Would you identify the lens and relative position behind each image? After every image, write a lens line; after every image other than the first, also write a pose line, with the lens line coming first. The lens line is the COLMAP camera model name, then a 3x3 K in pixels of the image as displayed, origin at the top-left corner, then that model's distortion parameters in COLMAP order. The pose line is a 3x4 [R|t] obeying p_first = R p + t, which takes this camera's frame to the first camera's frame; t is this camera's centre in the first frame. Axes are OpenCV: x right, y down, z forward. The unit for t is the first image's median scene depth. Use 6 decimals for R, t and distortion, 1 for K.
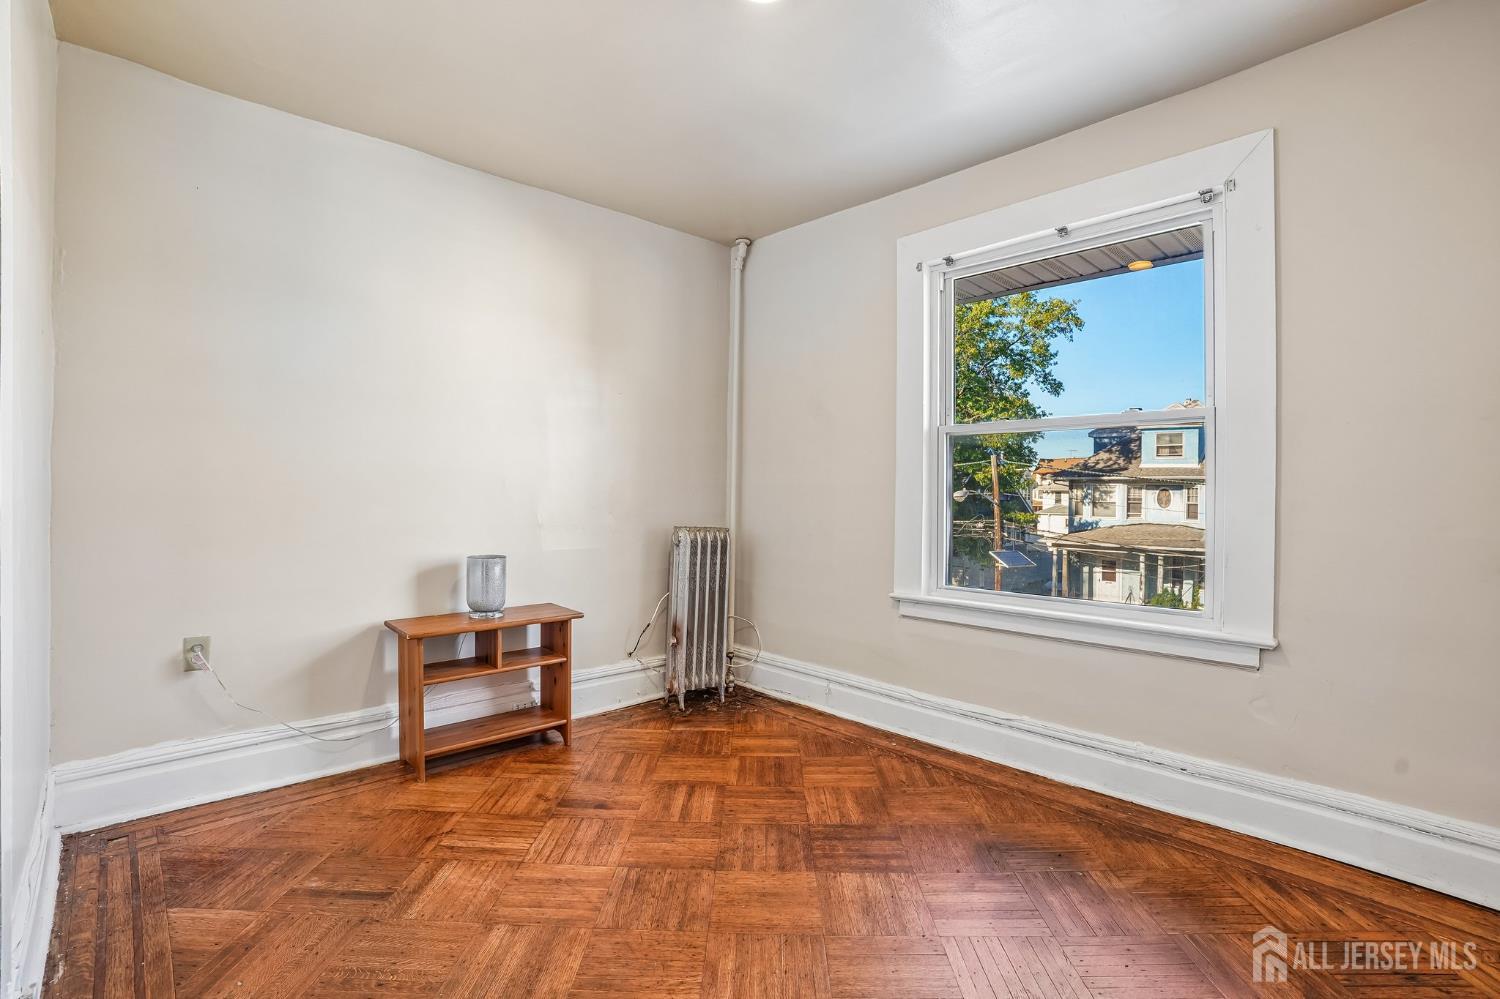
lens RADIAL K [[703.8, 0, 749.2], [0, 703.8, 493.1], [0, 0, 1]] dist [-0.077933, 0.033061]
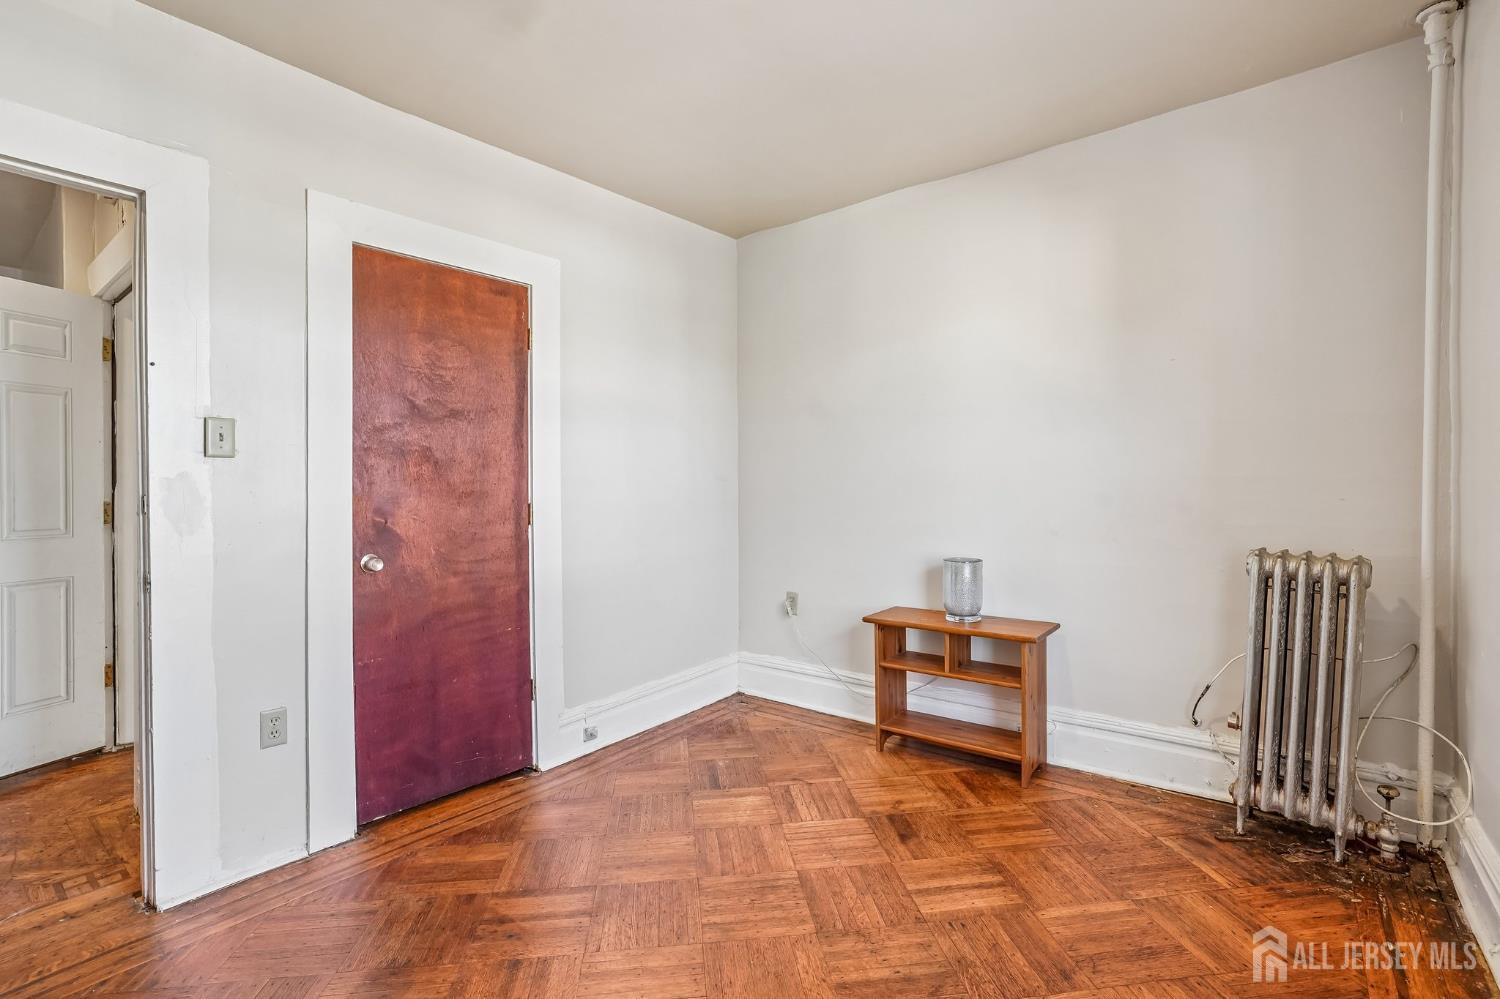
lens RADIAL K [[703.8, 0, 749.2], [0, 703.8, 493.1], [0, 0, 1]] dist [-0.077933, 0.033061]
pose [[0.123933, -0.001602, -0.992289, 0.602463], [0.001931, 0.999997, -0.001374, -0.001196], [0.992289, -0.001746, 0.123936, 0.618248]]
